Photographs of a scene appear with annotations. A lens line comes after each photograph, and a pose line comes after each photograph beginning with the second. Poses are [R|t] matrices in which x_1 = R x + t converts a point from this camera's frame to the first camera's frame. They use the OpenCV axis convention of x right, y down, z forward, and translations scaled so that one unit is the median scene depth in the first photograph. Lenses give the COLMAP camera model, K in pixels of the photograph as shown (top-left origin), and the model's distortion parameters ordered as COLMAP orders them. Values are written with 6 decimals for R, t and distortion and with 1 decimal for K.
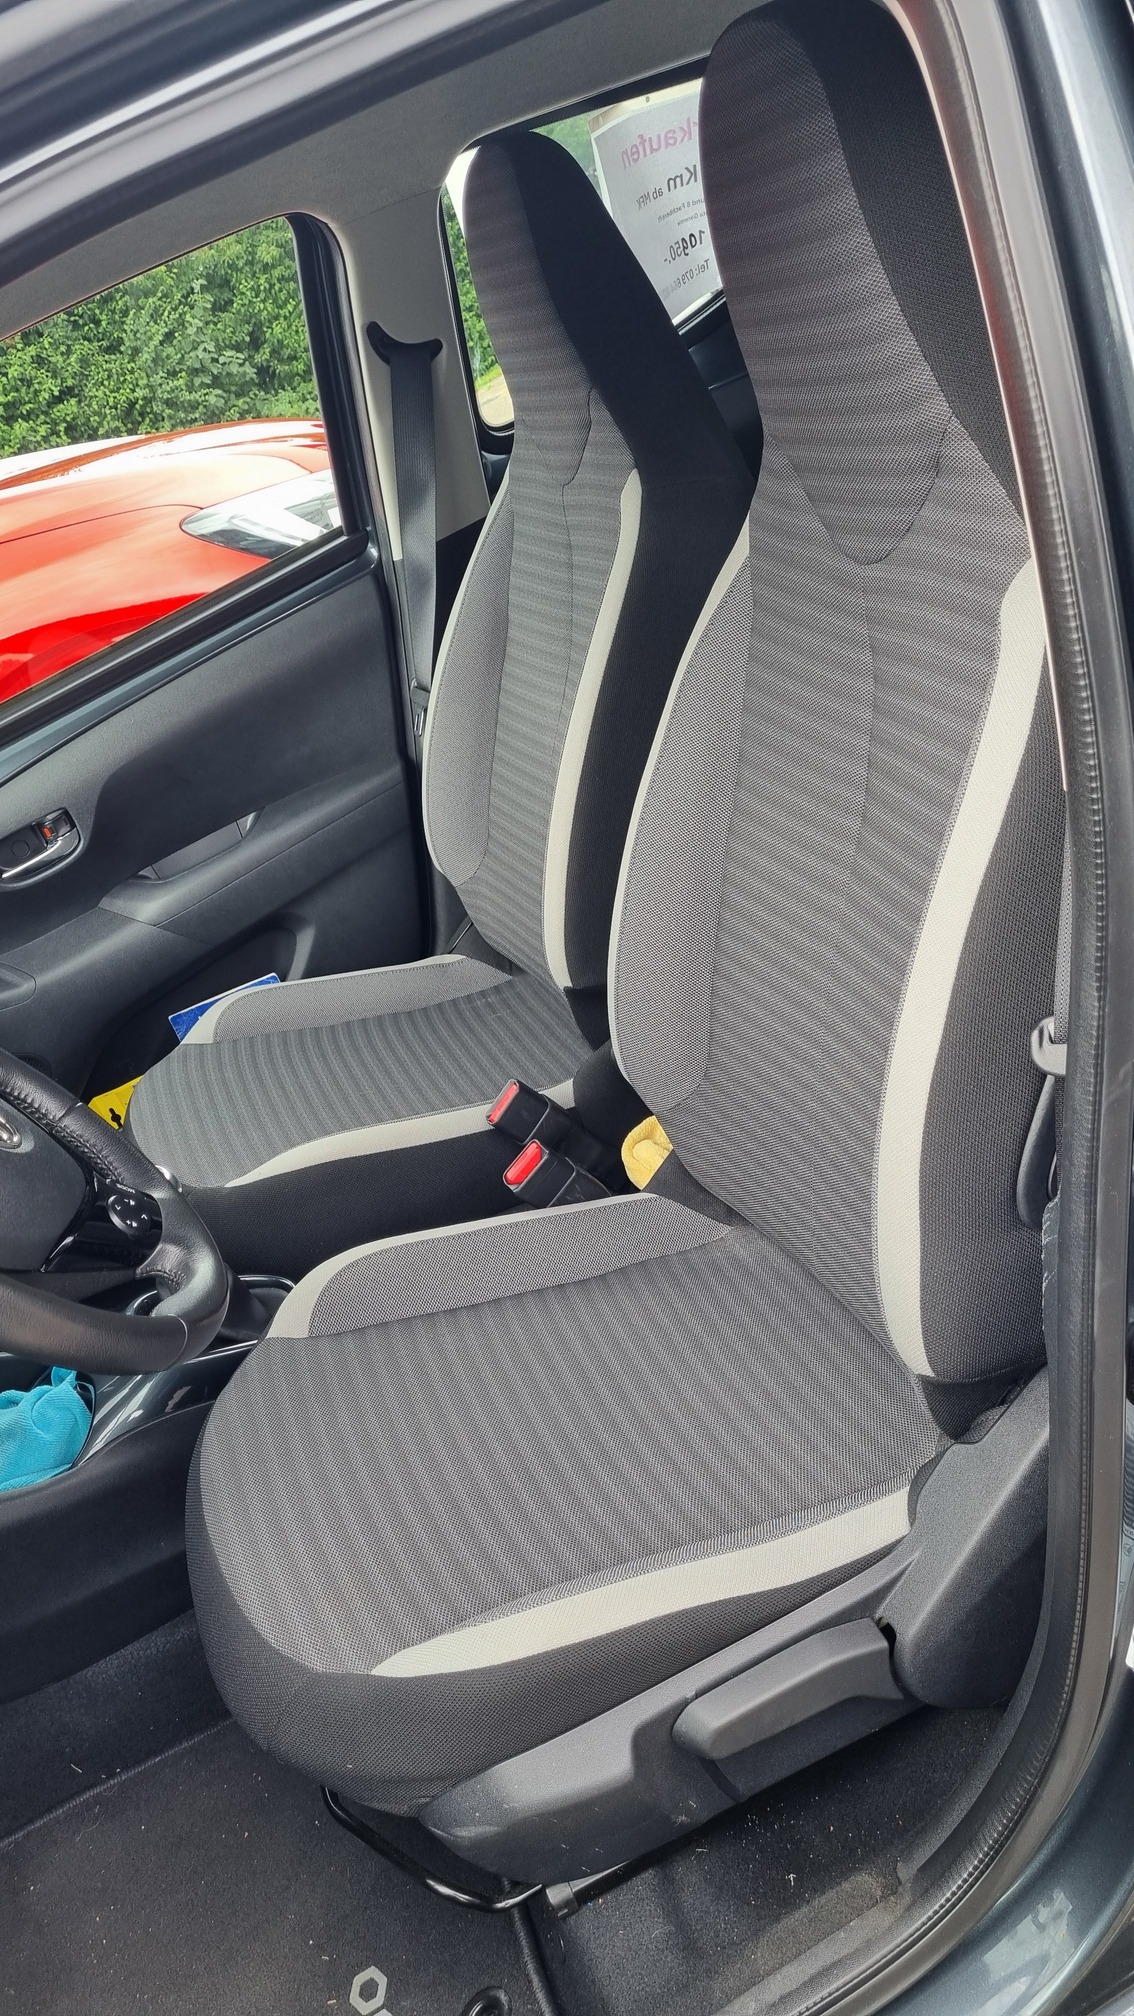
lens RADIAL K [[1538.9, 0, 575.0], [0, 1538.9, 1013.5], [0, 0, 1]] dist [0.039847, -0.018393]
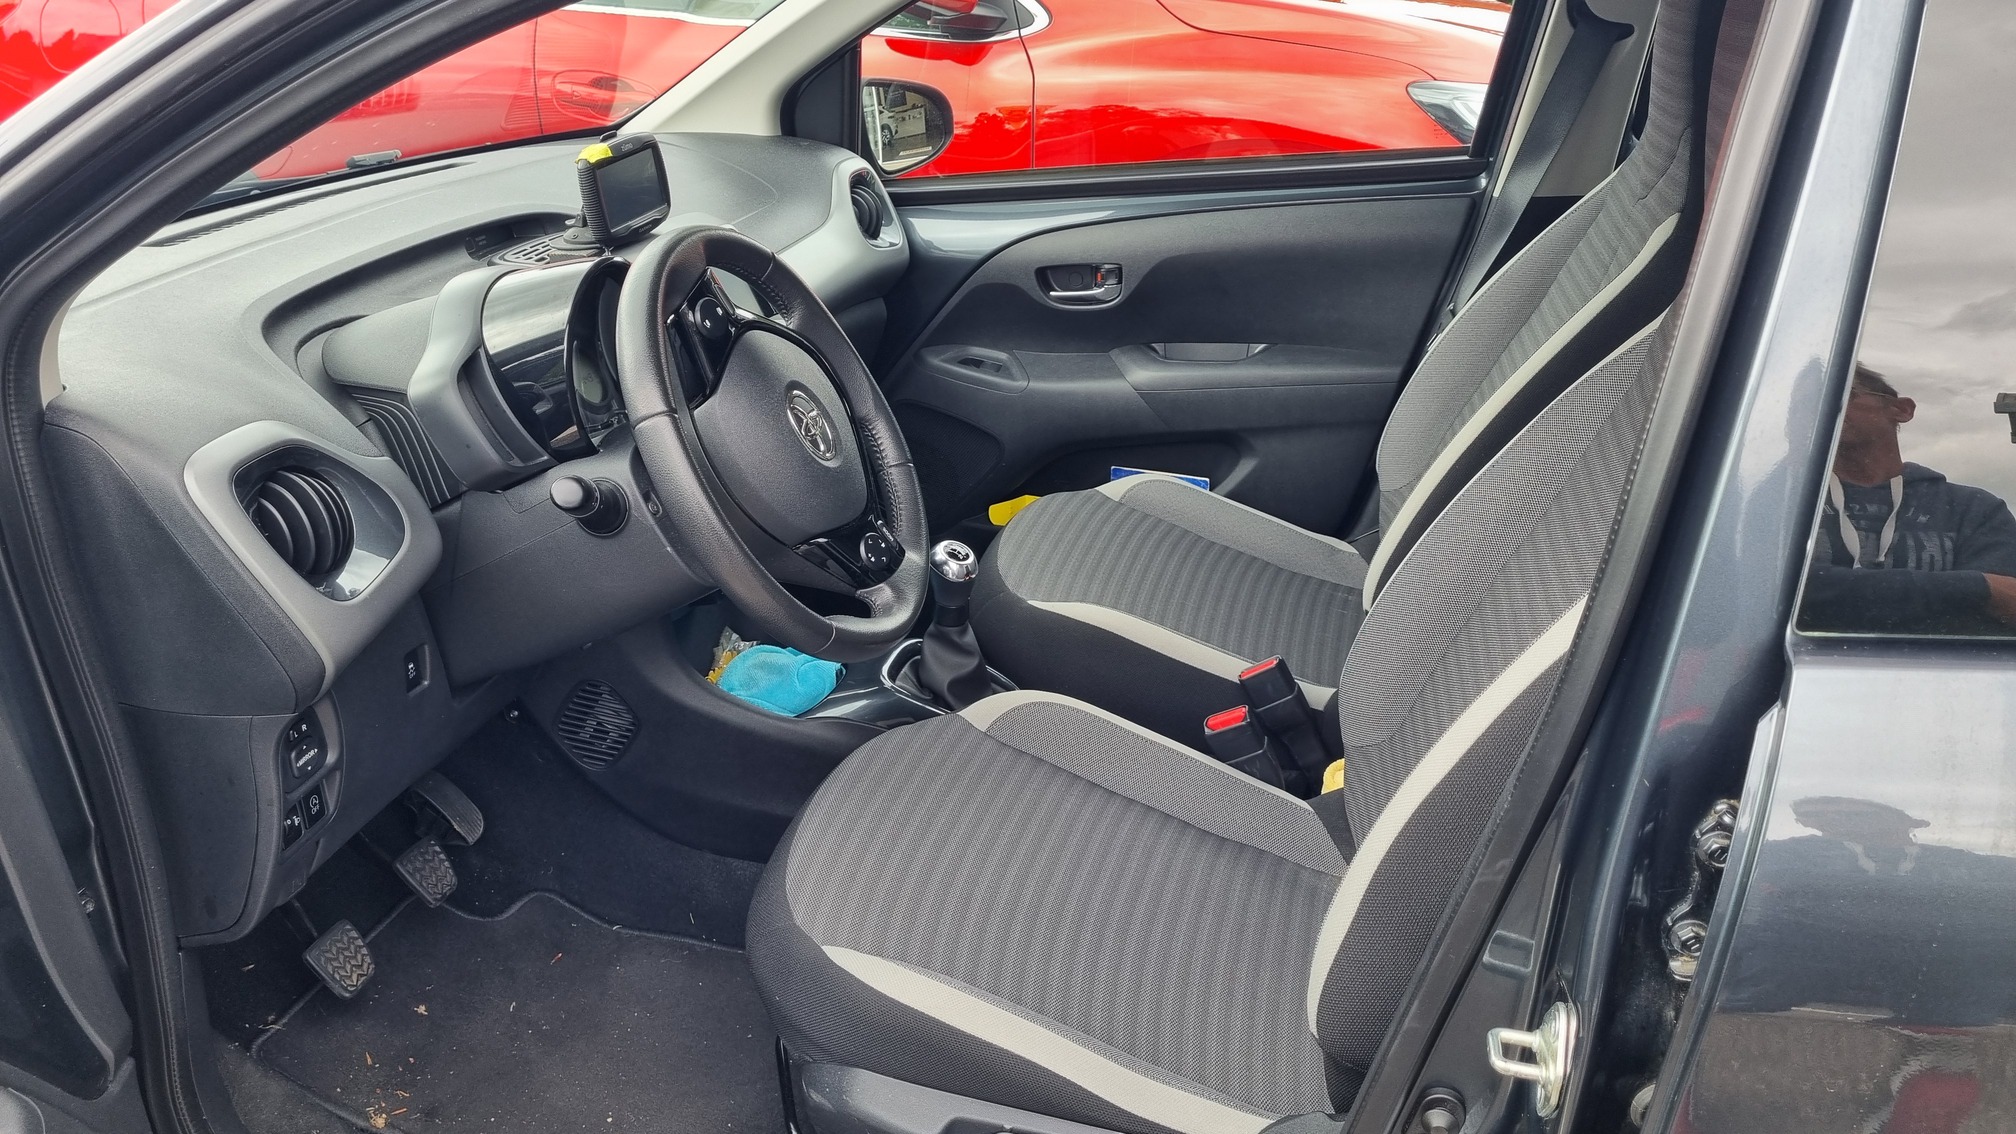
lens RADIAL K [[1538.9, 0, 1003.4], [0, 1538.9, 559.4], [0, 0, 1]] dist [0.039847, -0.018393]
pose [[0.768578, 0.513517, -0.381560, 0.168336], [-0.508342, 0.852310, 0.123114, -0.044842], [0.388428, 0.099340, 0.916109, -0.079046]]
